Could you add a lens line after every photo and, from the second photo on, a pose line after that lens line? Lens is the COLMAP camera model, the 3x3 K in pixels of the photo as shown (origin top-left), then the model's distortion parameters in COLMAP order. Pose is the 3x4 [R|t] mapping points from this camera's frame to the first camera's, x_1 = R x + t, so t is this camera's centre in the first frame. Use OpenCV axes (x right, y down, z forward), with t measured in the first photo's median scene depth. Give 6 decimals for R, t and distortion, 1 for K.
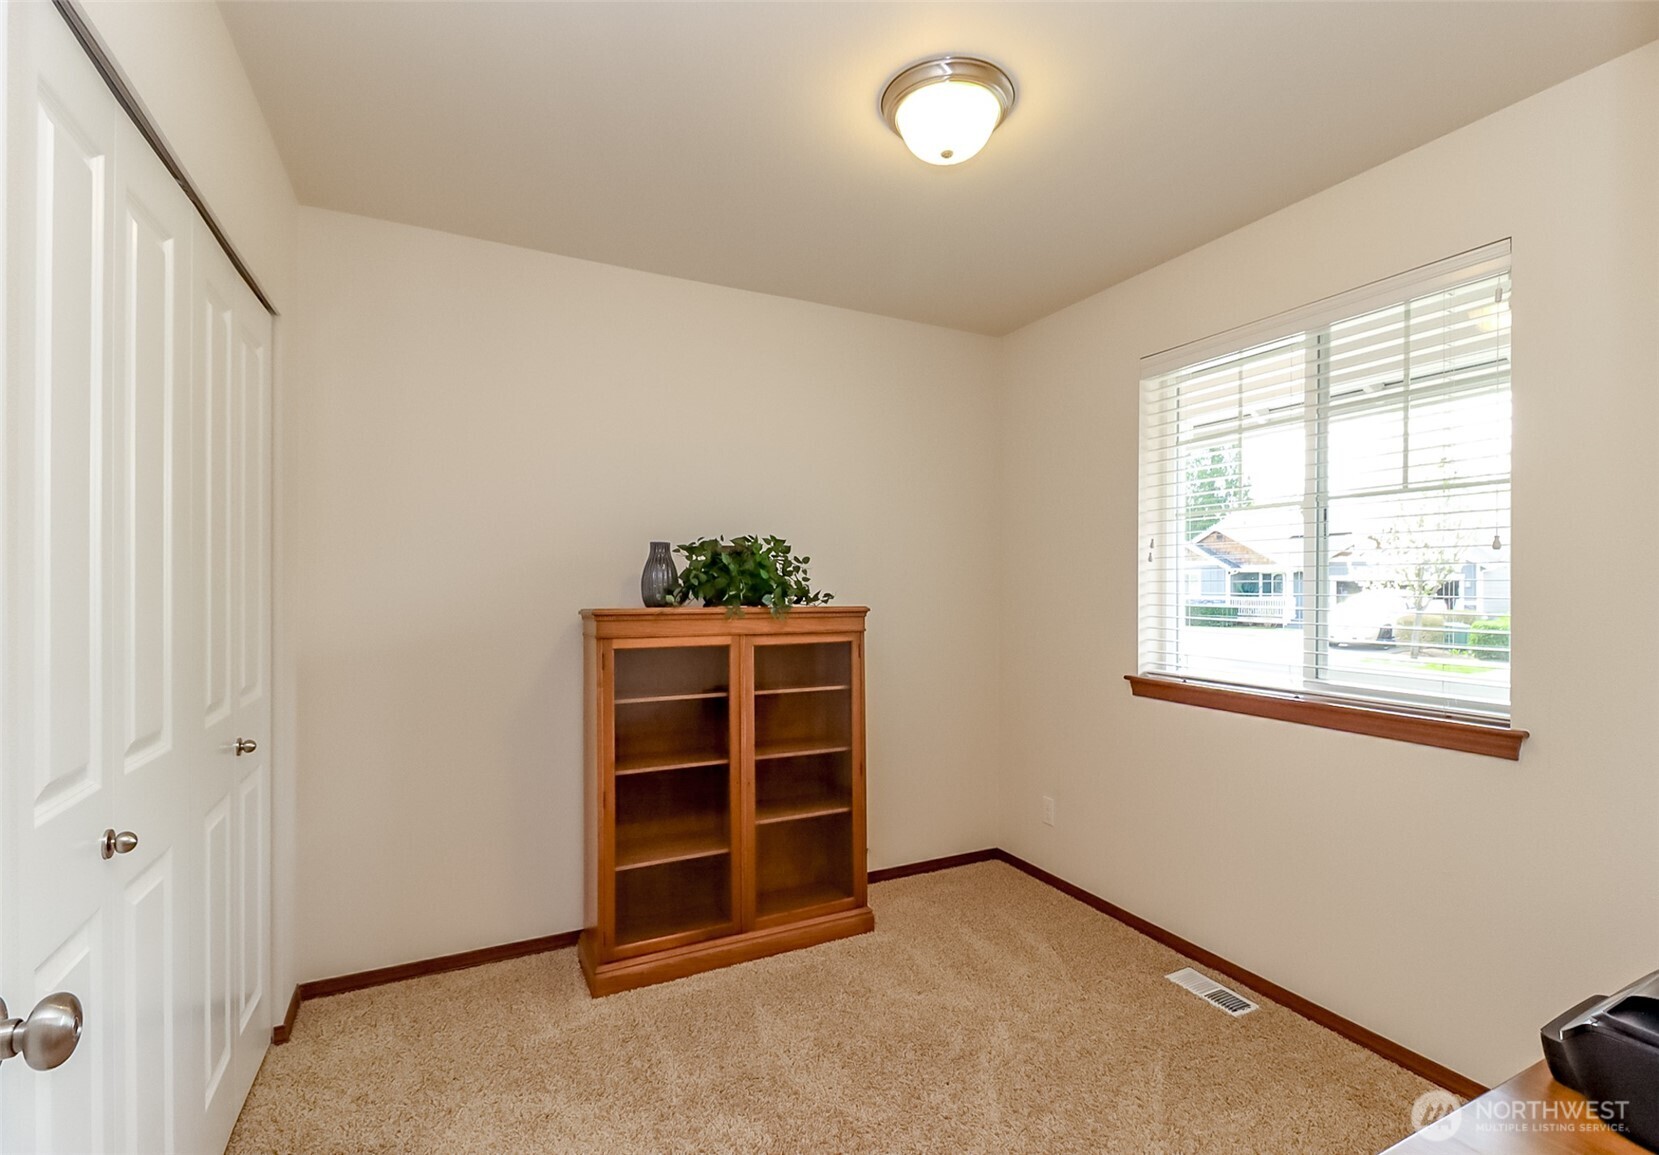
lens RADIAL K [[756.7, 0, 836.1], [0, 756.7, 590.5], [0, 0, 1]] dist [0.029449, -0.020695]
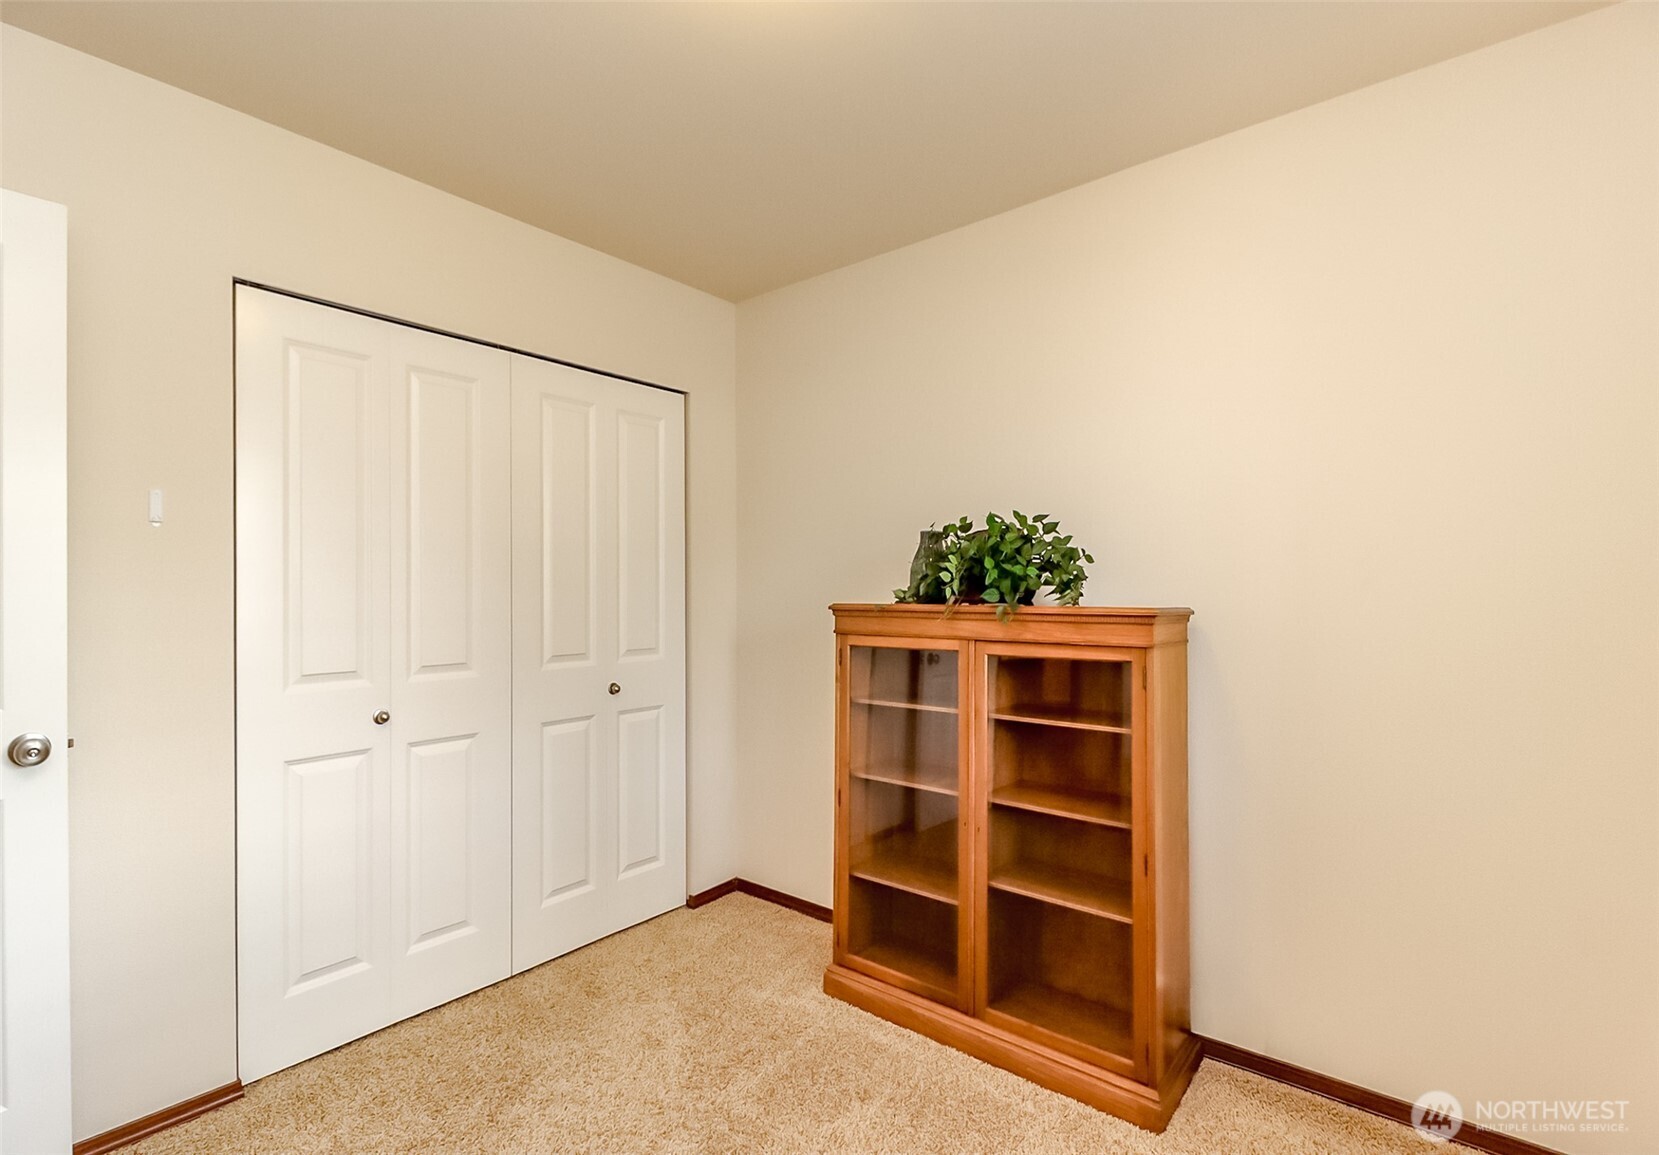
lens RADIAL K [[756.7, 0, 836.1], [0, 756.7, 590.5], [0, 0, 1]] dist [0.029449, -0.020695]
pose [[0.414471, -0.002505, -0.910059, 0.548234], [-0.001892, 0.999992, -0.003615, 0.010459], [0.910060, 0.003220, 0.414463, 0.547716]]
